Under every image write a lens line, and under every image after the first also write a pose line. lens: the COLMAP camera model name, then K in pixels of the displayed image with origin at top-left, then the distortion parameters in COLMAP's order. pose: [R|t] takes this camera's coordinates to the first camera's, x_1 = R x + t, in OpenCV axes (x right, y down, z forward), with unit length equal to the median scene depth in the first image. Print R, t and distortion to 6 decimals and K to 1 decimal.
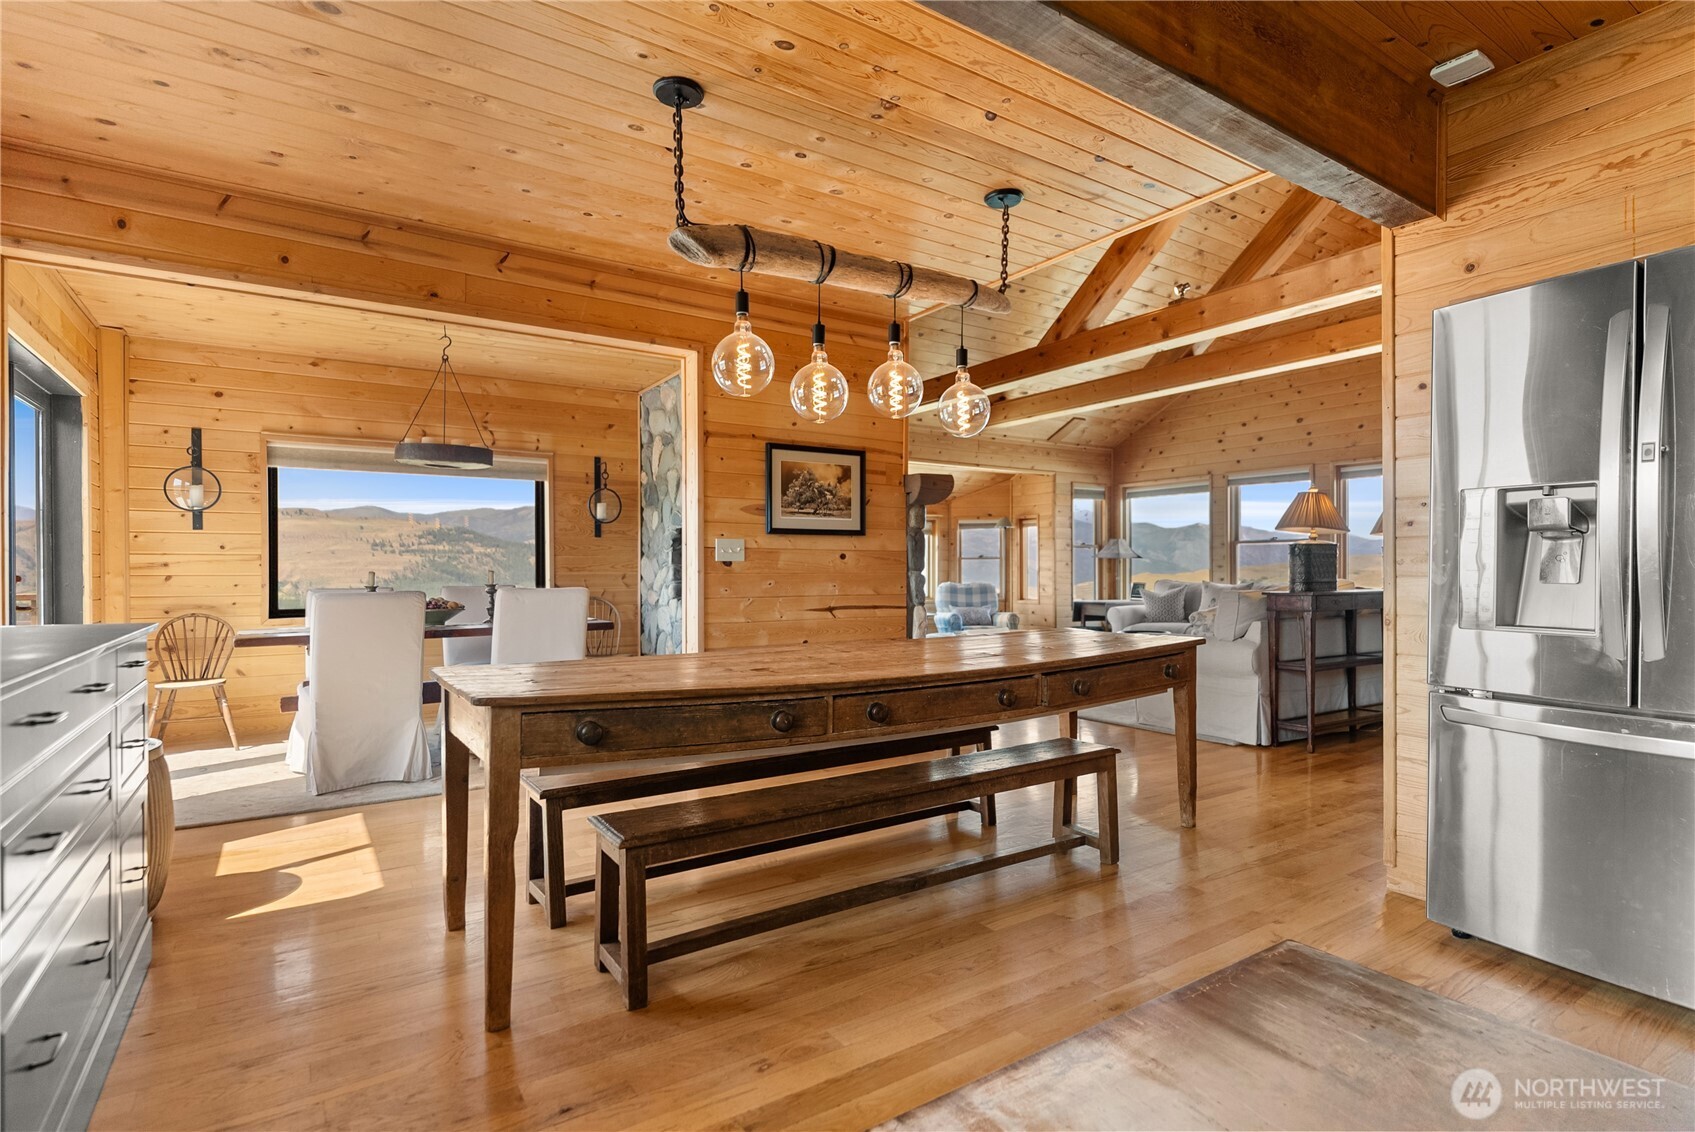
lens RADIAL K [[837.1, 0, 849.7], [0, 837.1, 575.8], [0, 0, 1]] dist [0.002918, 0.000331]
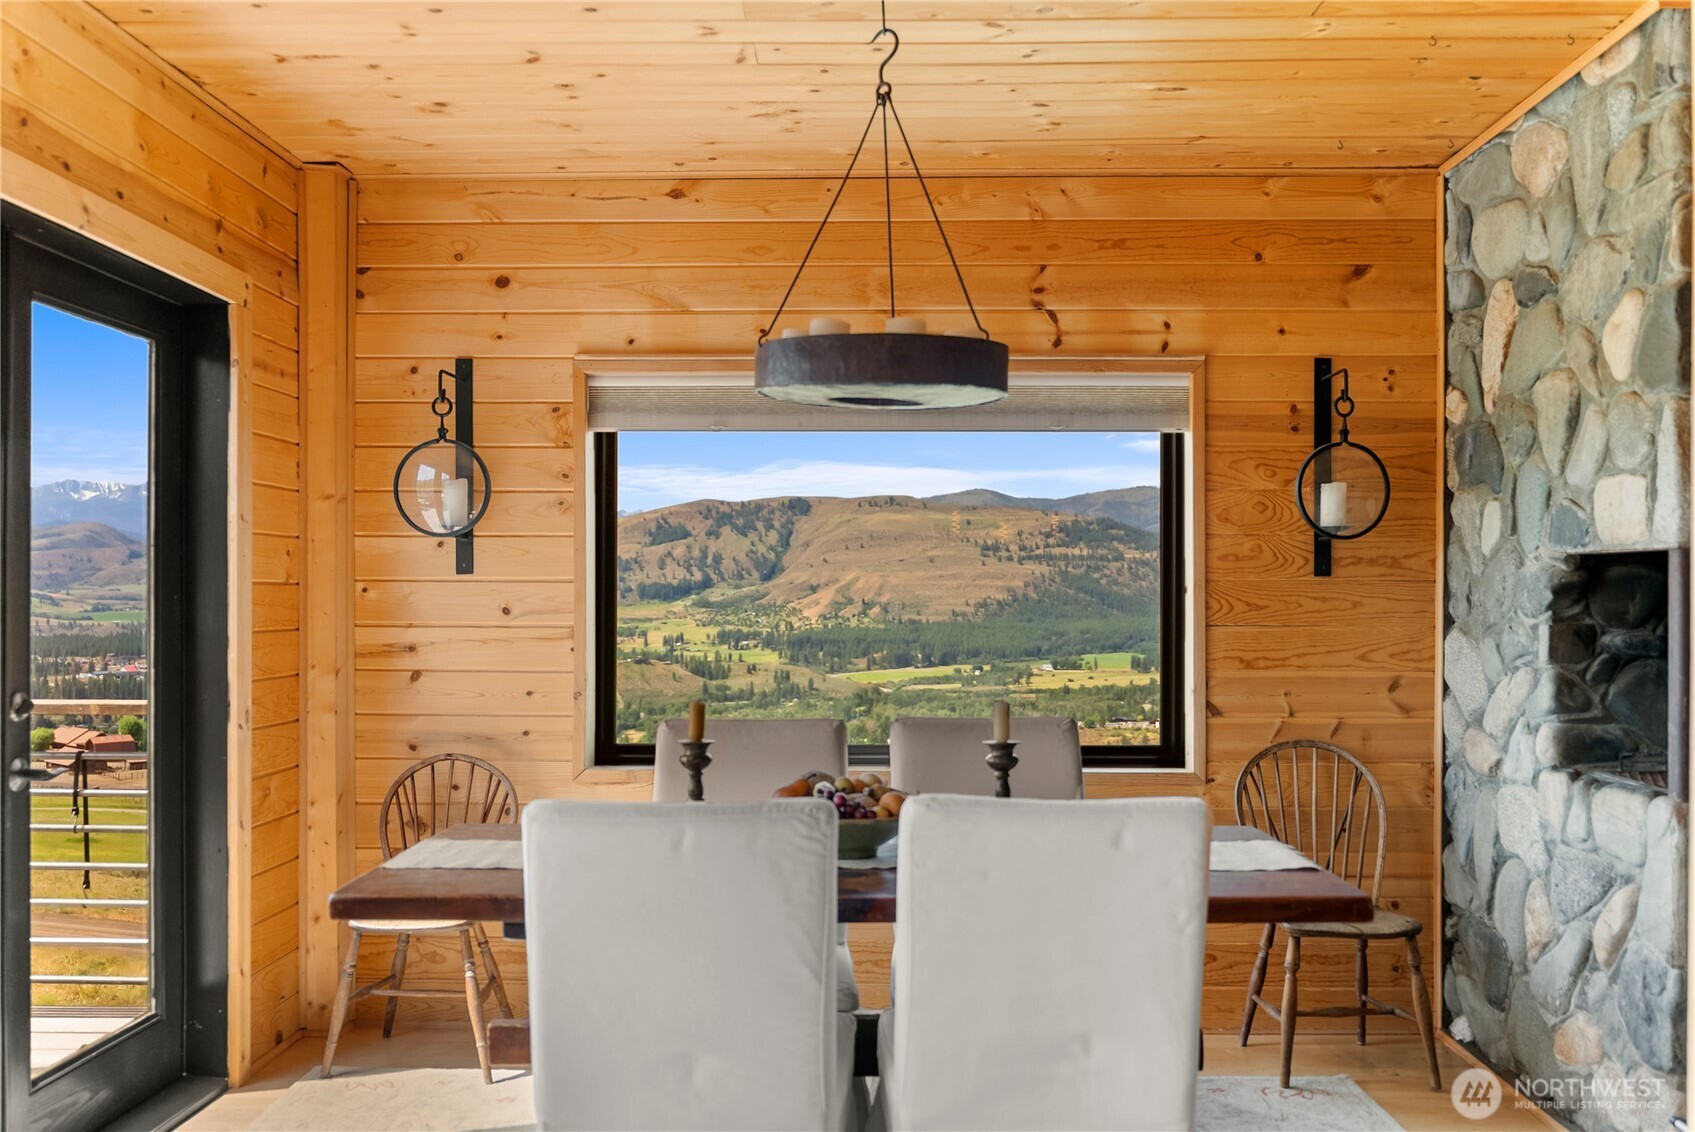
lens RADIAL K [[1454.7, 0, 848.5], [0, 1454.7, 579.3], [0, 0, 1]] dist [0.000132, -0.006970]
pose [[0.819708, 0.002580, -0.572775, -0.110151], [-0.010003, 0.999902, -0.009811, -0.037695], [0.572694, 0.013772, 0.819654, 0.372810]]
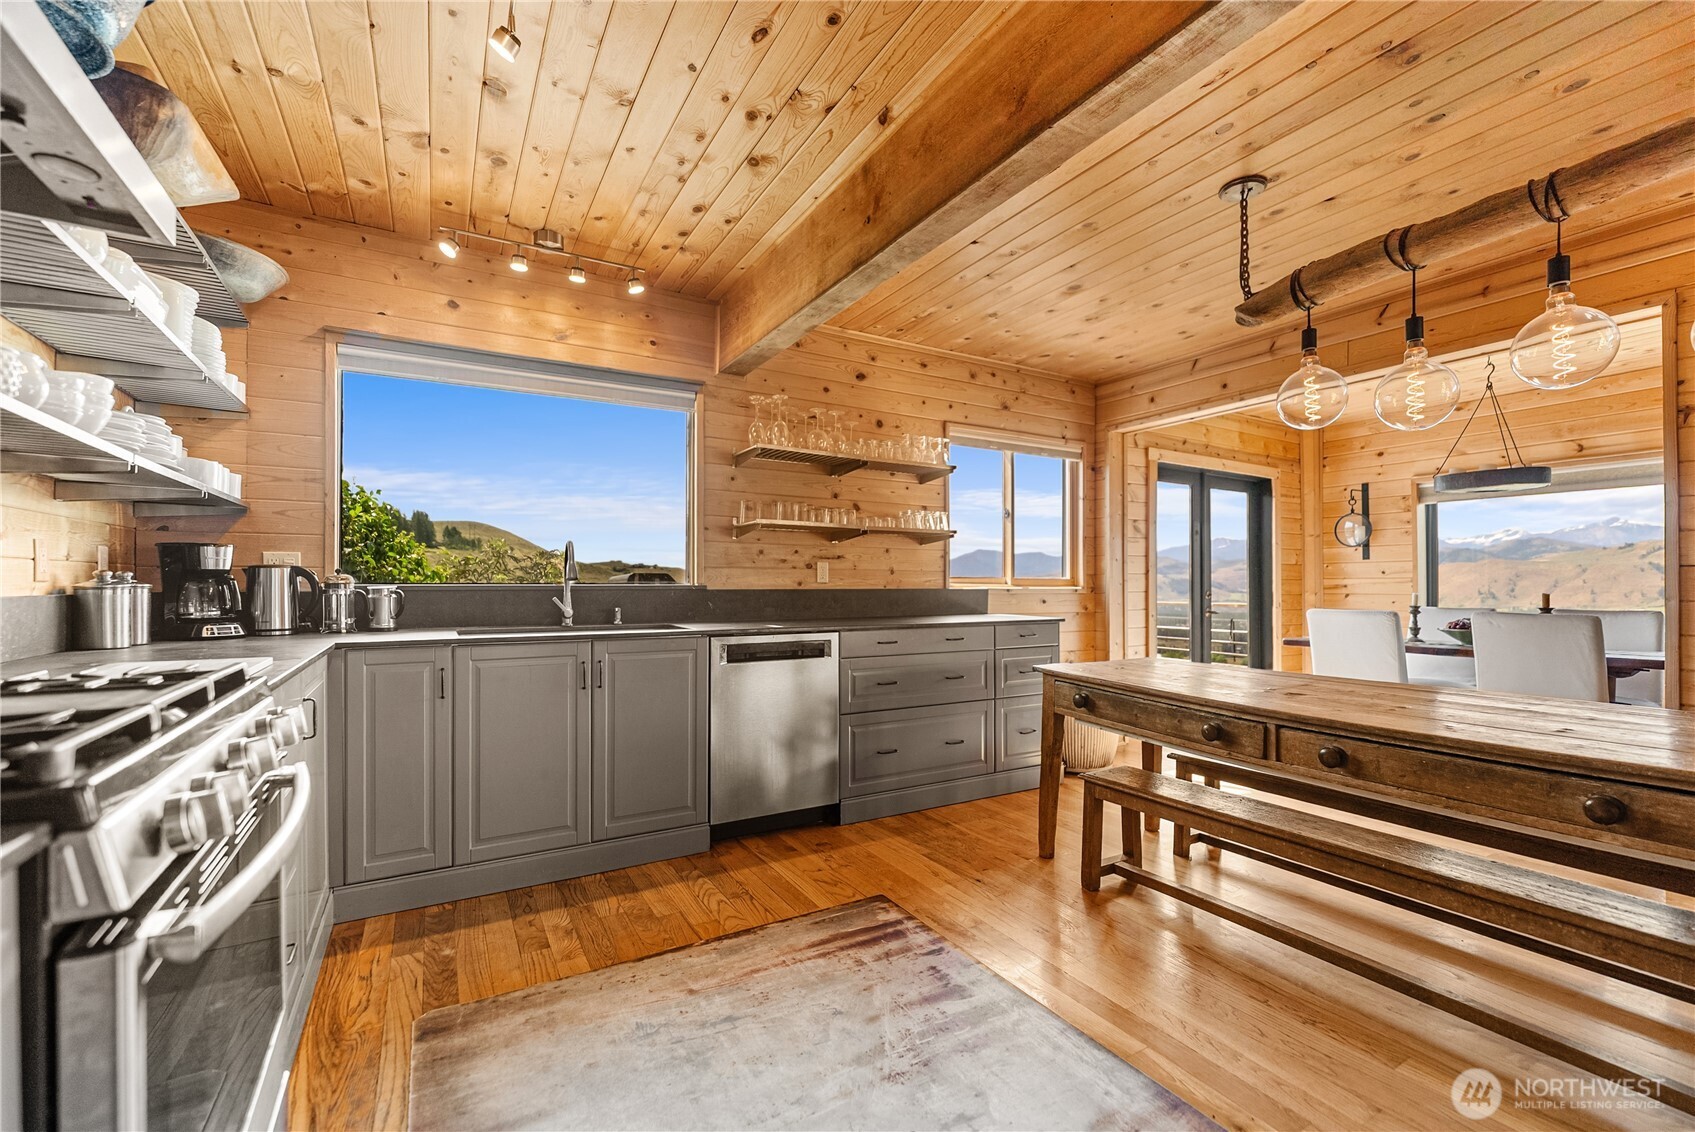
lens RADIAL K [[714.0, 0, 839.7], [0, 714.0, 581.7], [0, 0, 1]] dist [0.002996, -0.000100]
pose [[-0.065761, -0.003345, -0.997830, 0.330597], [-0.008655, 0.999959, -0.002781, -0.007943], [0.997798, 0.008454, -0.065787, 0.200983]]
